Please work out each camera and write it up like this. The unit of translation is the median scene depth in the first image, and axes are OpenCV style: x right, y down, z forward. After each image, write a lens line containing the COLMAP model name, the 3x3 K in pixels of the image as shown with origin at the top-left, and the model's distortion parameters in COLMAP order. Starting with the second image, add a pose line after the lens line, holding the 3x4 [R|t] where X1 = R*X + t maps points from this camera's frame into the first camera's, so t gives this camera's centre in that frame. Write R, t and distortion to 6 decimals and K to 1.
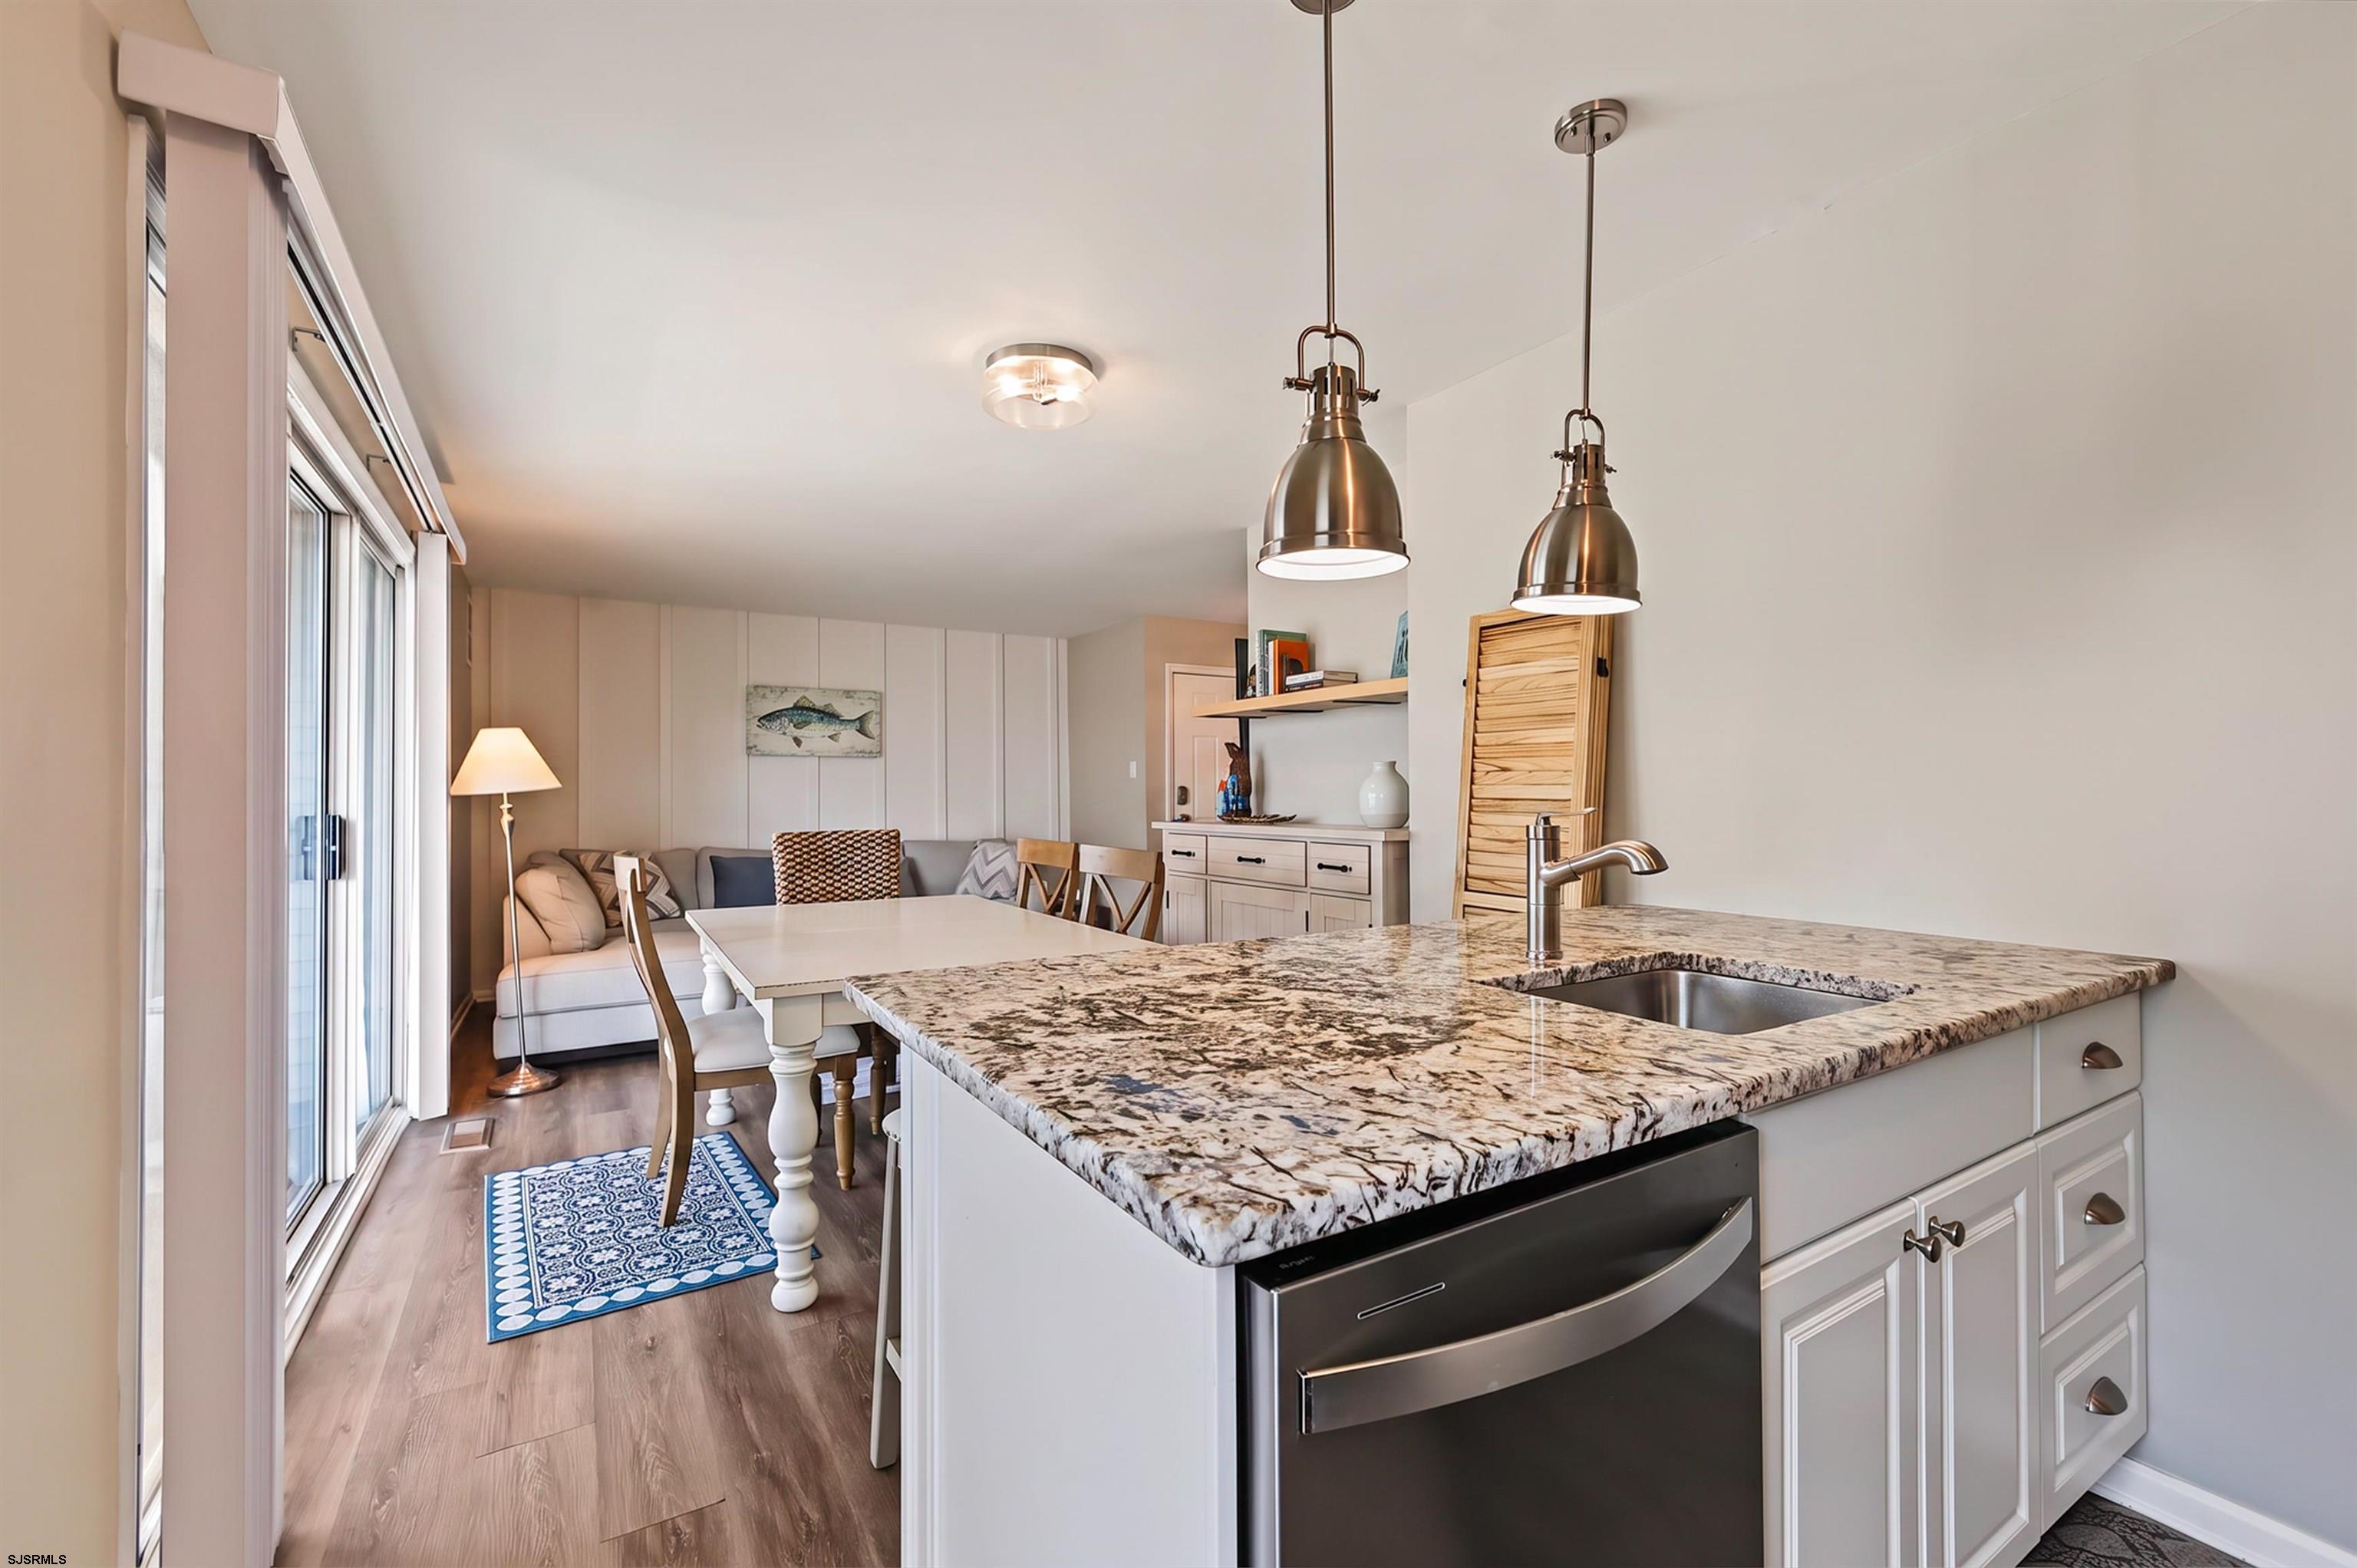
lens RADIAL K [[984.7, 0, 1181.2], [0, 984.7, 784.4], [0, 0, 1]] dist [0.000367, 0.000437]
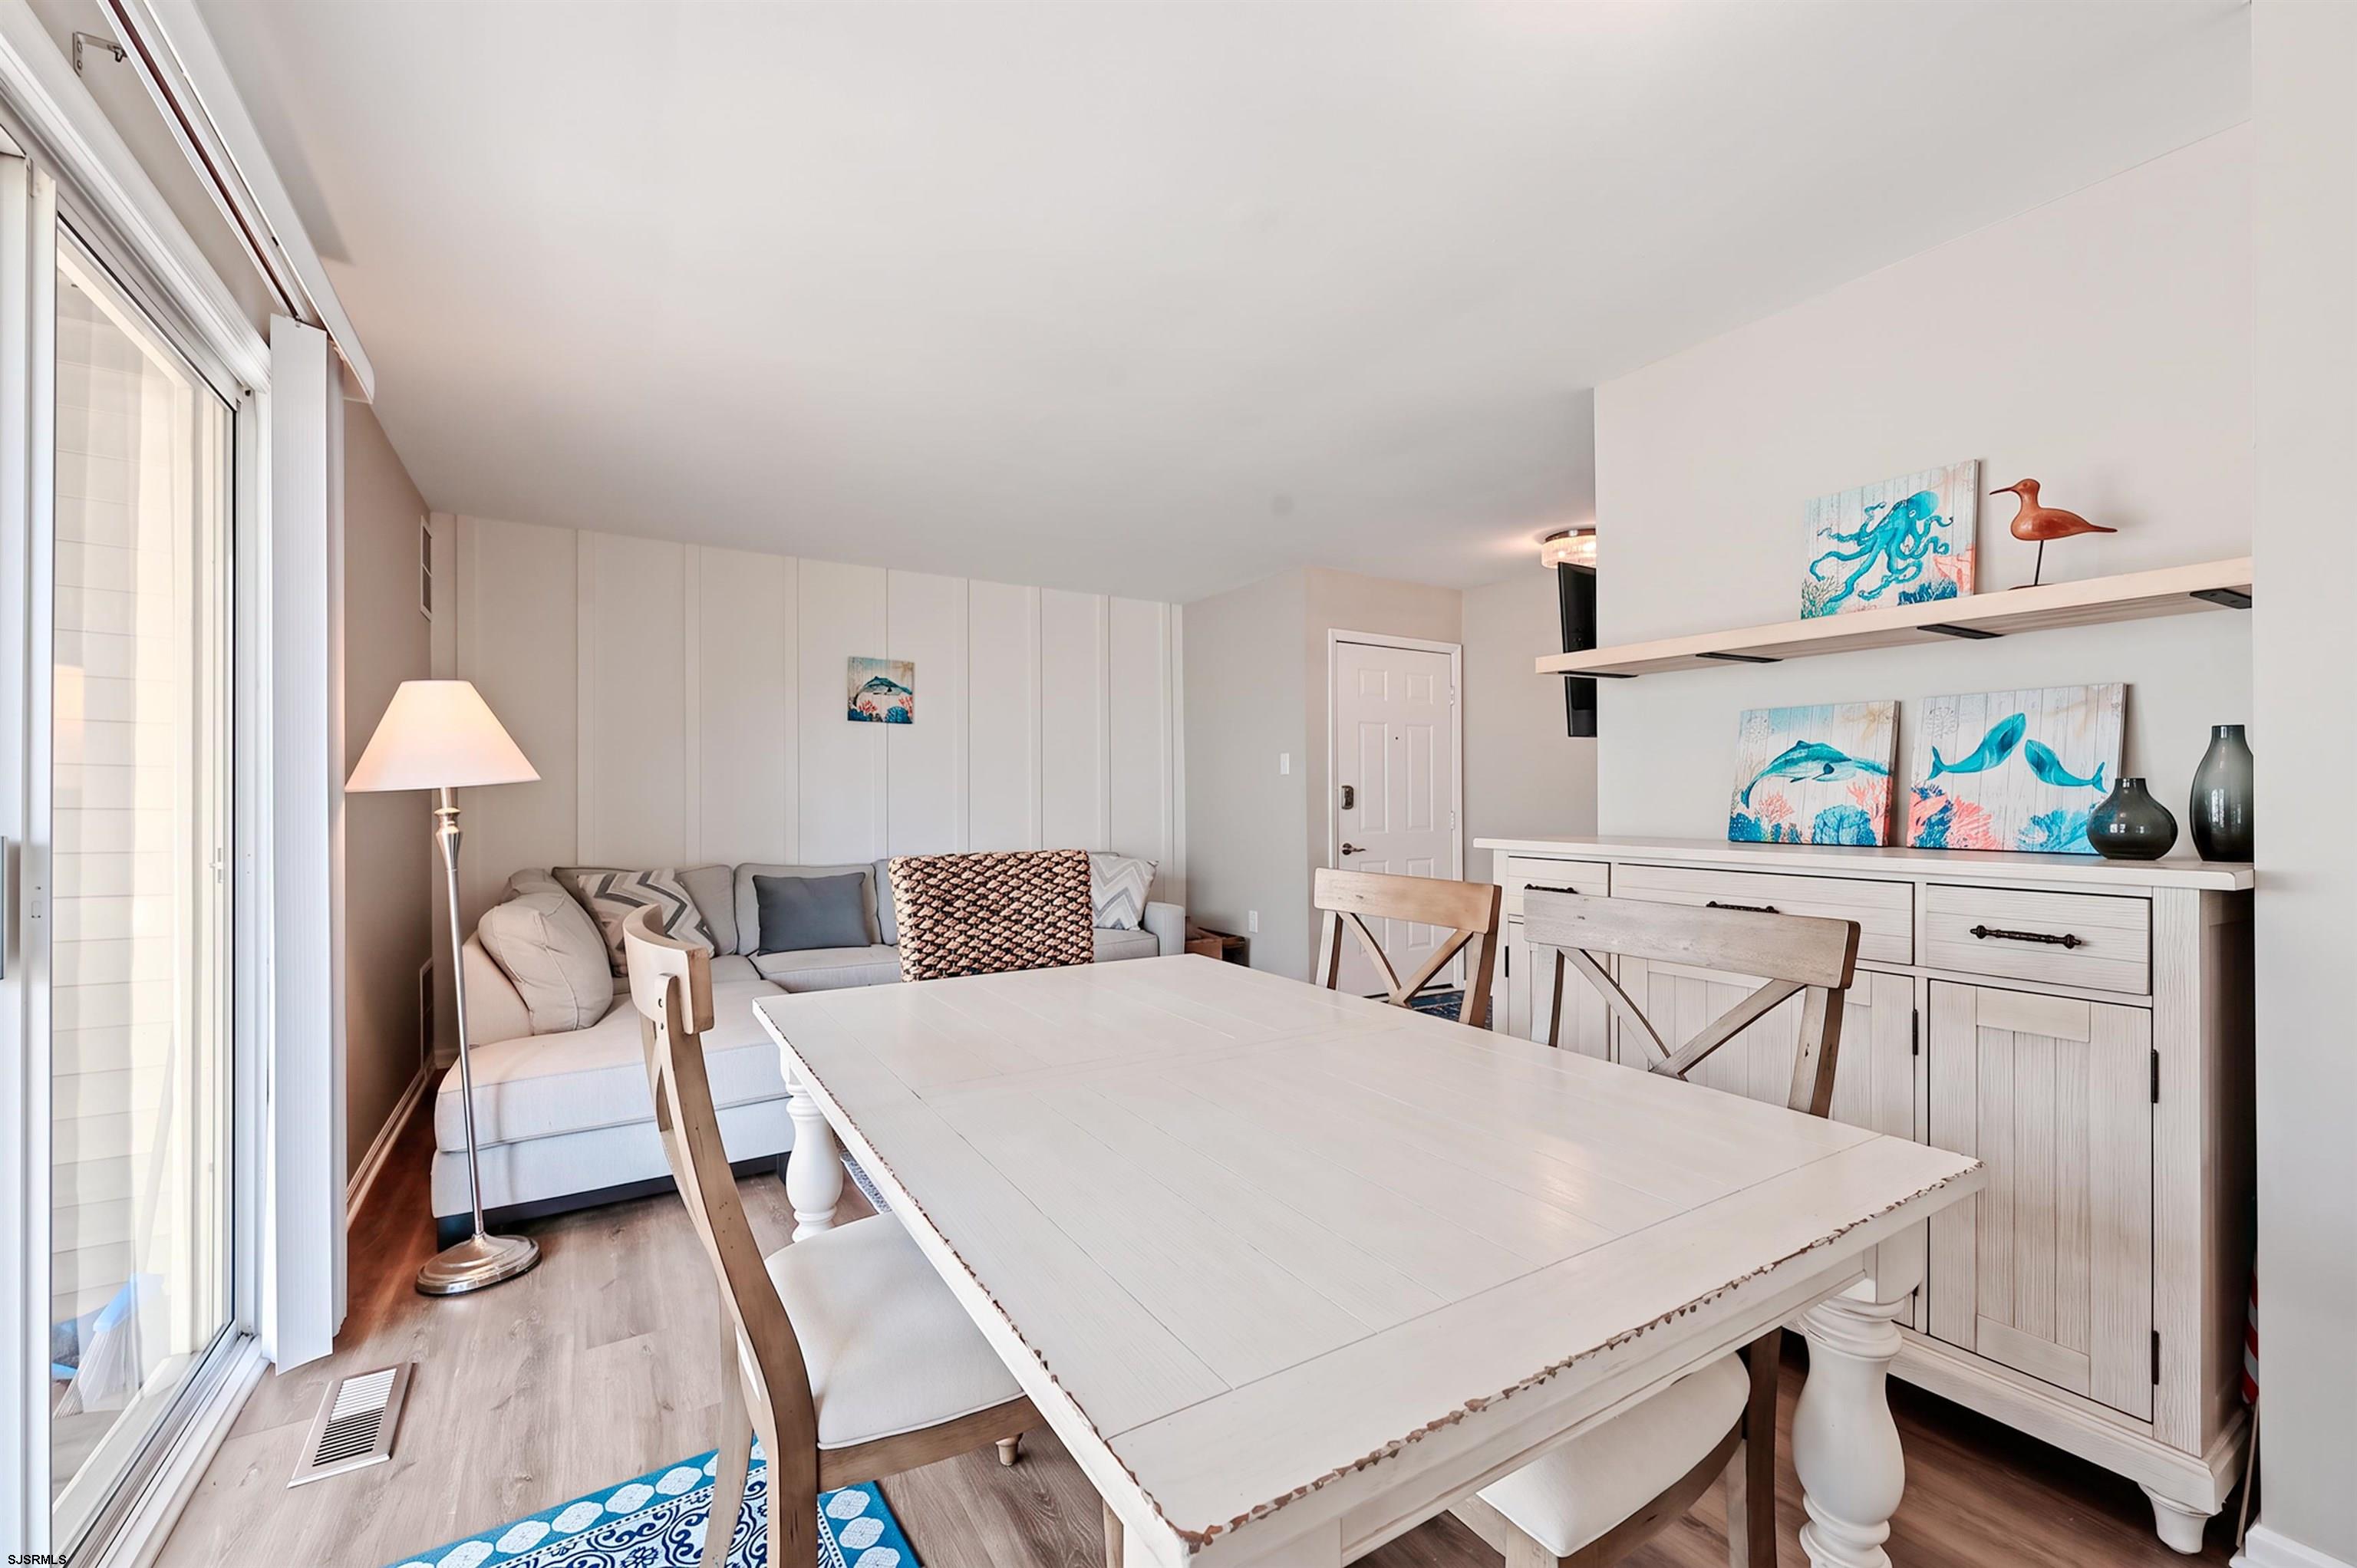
lens RADIAL K [[945.7, 0, 1172.9], [0, 945.7, 797.8], [0, 0, 1]] dist [-0.000176, 0.000806]
pose [[0.999990, 0.003410, 0.002995, -0.234390], [-0.003443, 0.999934, 0.010943, 0.006602], [-0.002957, -0.010953, 0.999936, 0.407092]]
